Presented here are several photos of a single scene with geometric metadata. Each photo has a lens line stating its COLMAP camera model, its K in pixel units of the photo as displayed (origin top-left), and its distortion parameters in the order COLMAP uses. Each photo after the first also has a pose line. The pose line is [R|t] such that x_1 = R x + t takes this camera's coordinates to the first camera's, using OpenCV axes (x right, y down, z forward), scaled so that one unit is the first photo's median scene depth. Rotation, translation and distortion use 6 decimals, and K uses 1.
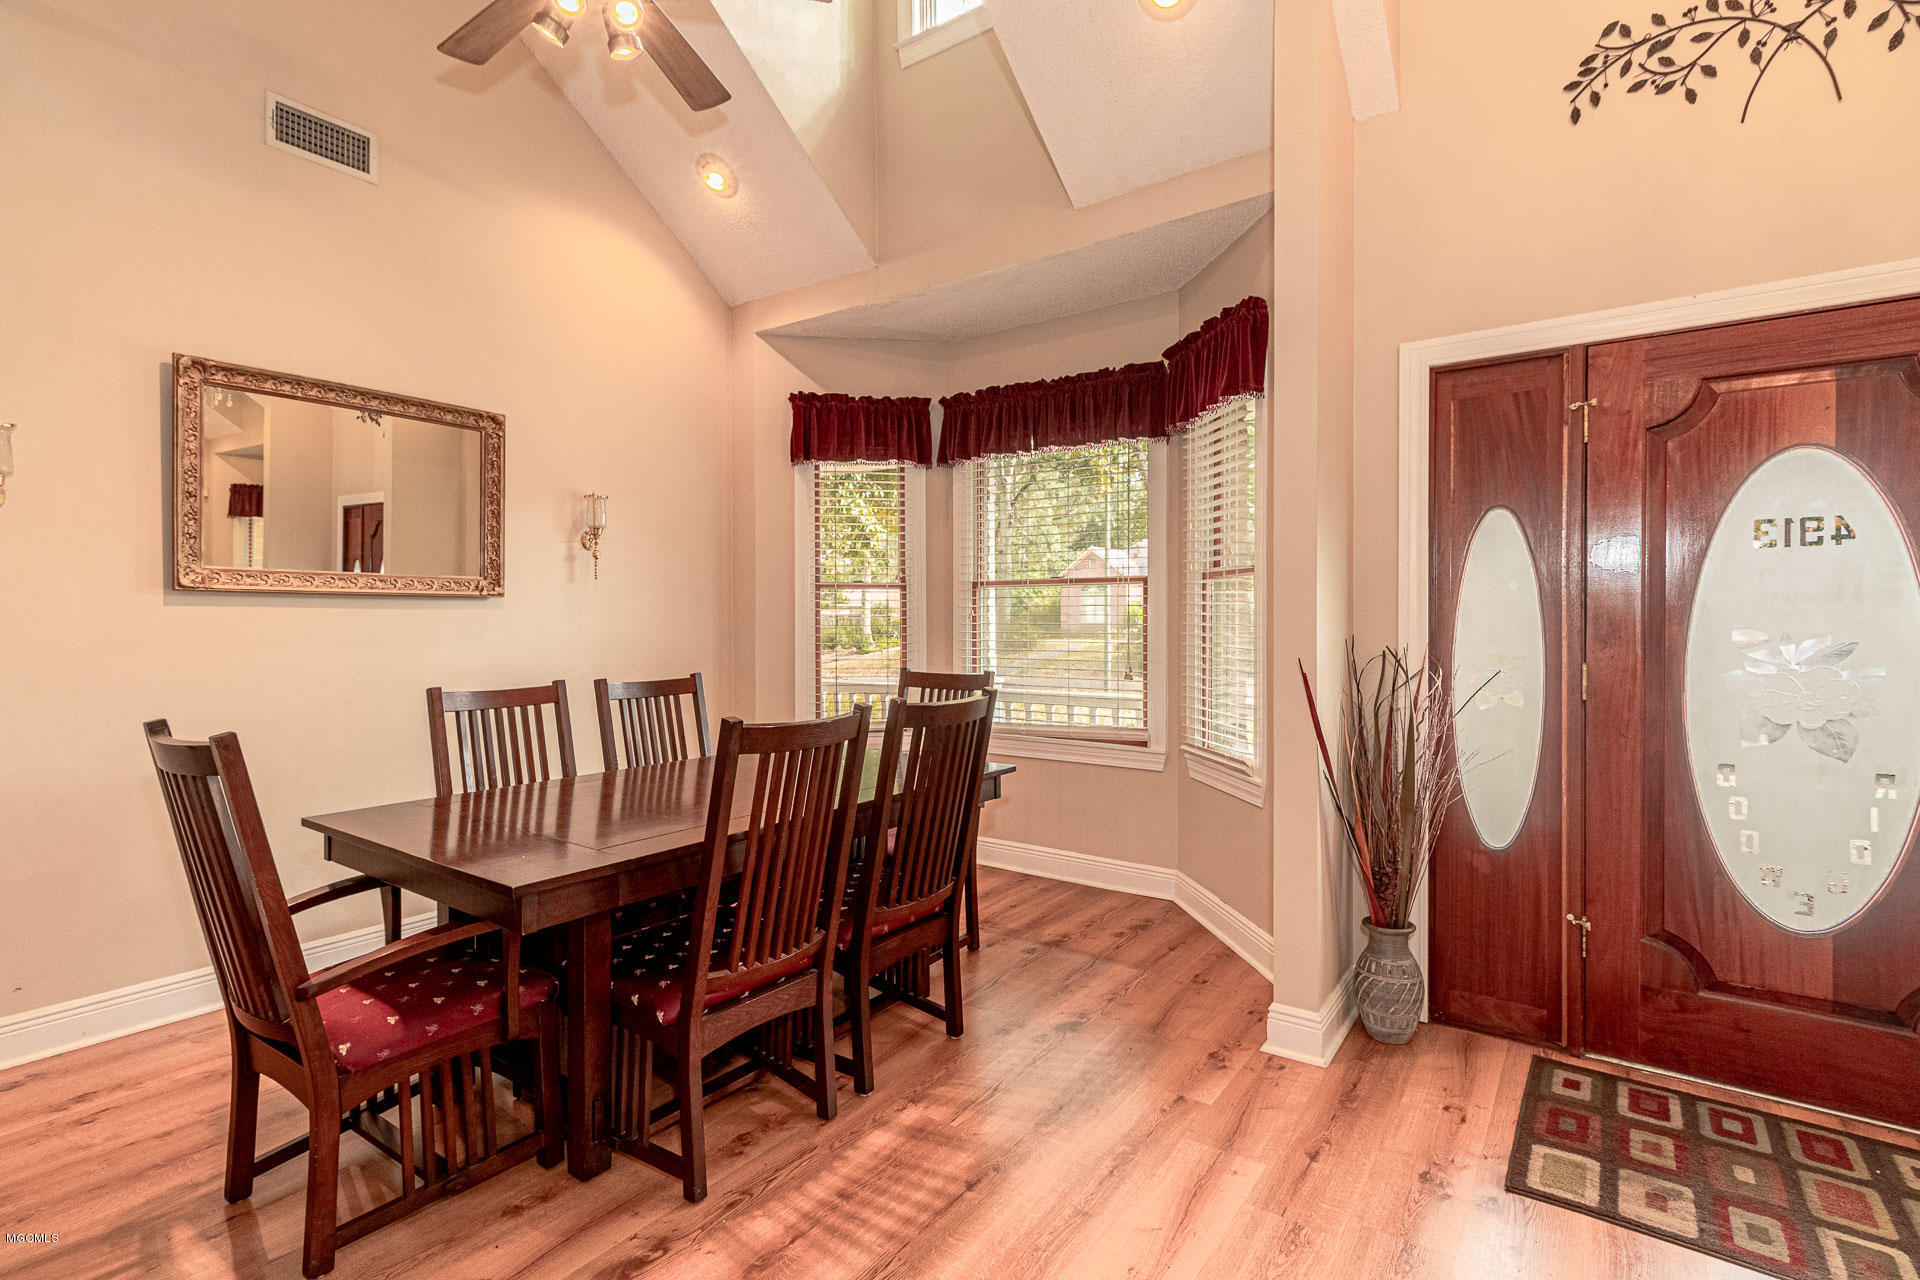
lens RADIAL K [[896.8, 0, 955.3], [0, 896.8, 632.8], [0, 0, 1]] dist [0.006093, -0.000172]
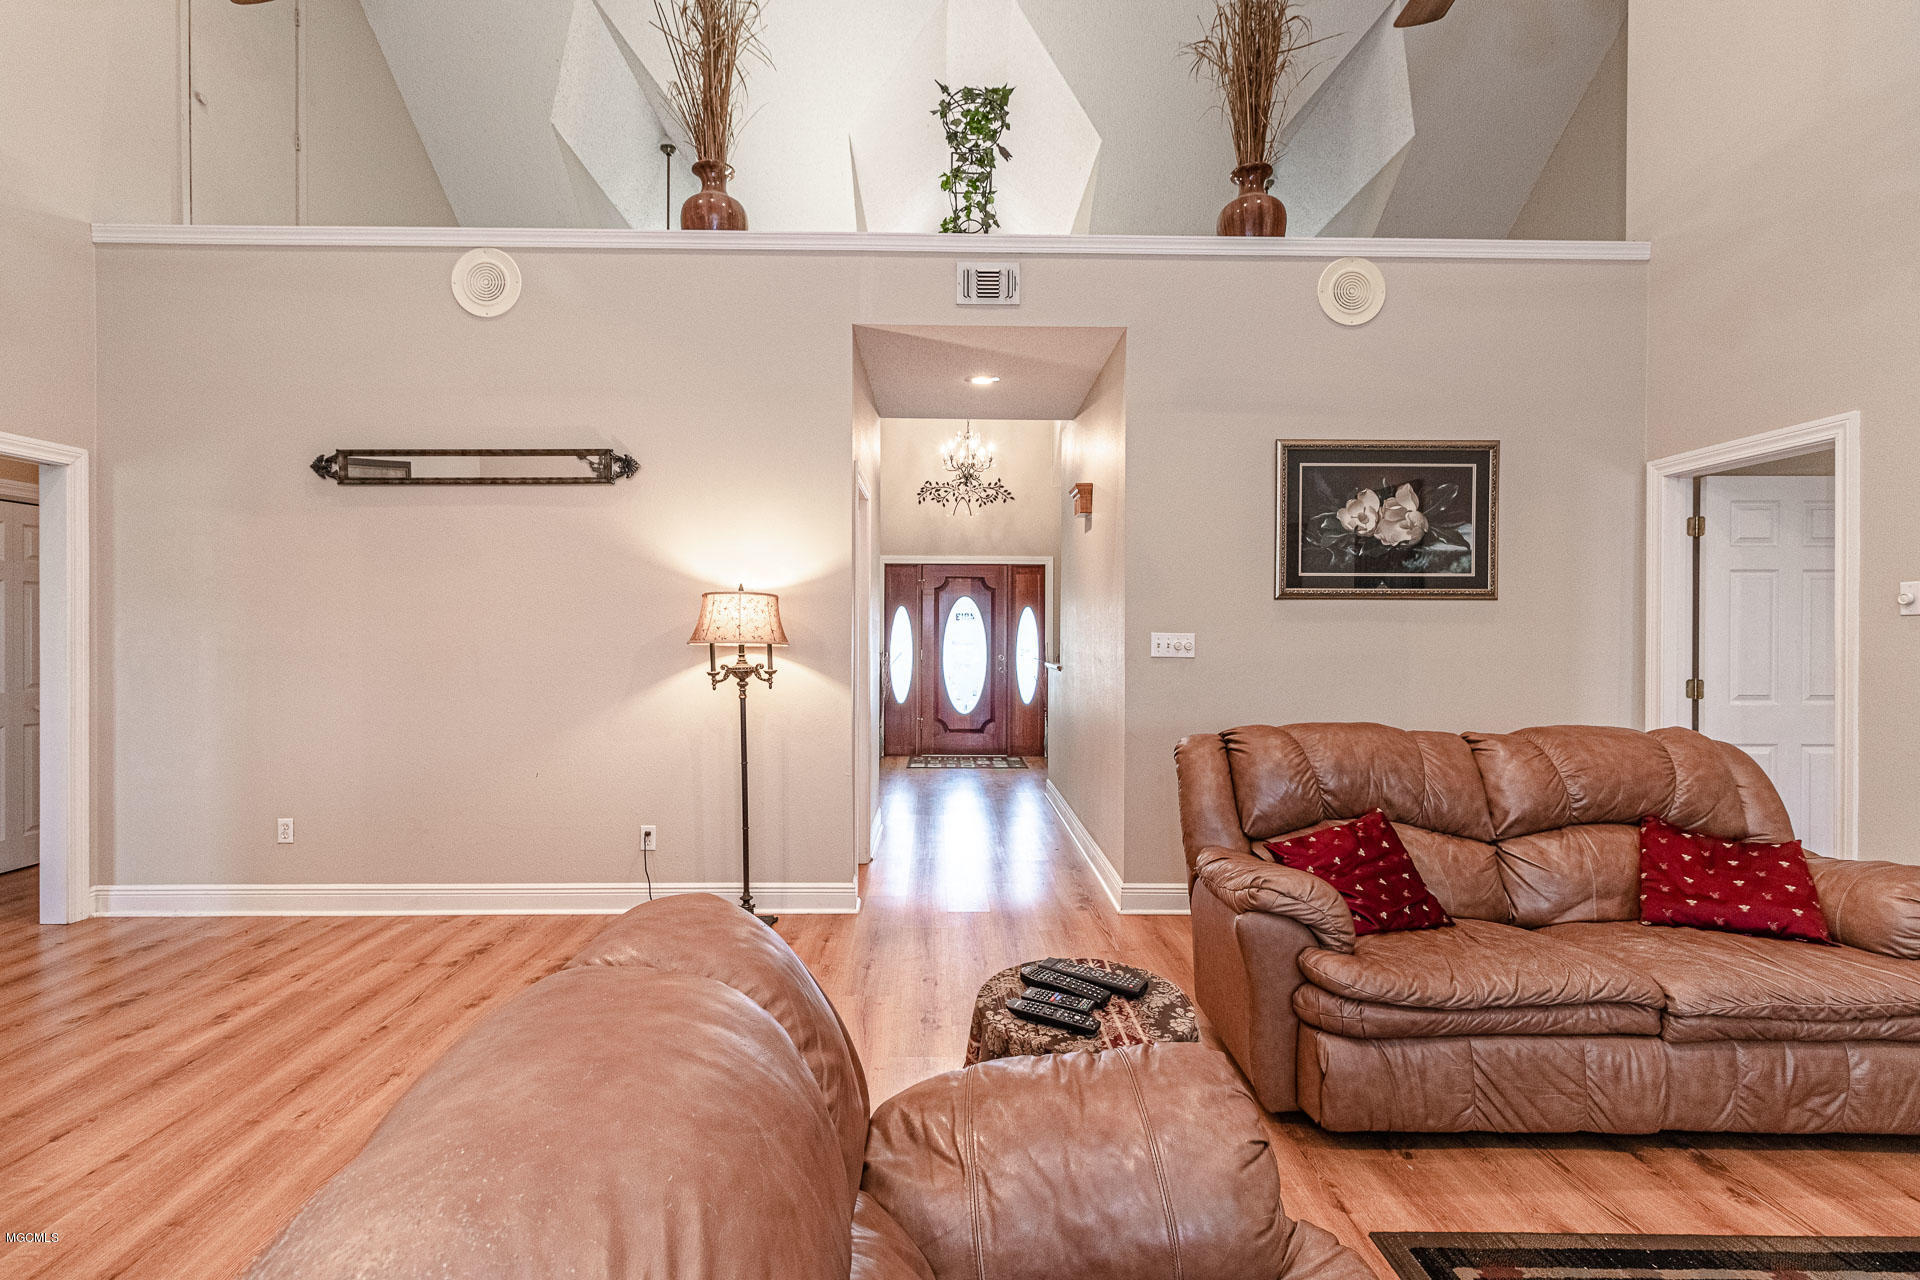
lens RADIAL K [[896.8, 0, 940.9], [0, 896.8, 630.1], [0, 0, 1]] dist [0.006093, -0.000172]
pose [[0.793461, 0.008695, 0.608559, -1.448776], [-0.002336, 0.999934, -0.011241, -0.003849], [-0.608617, 0.007497, 0.793429, -1.929118]]
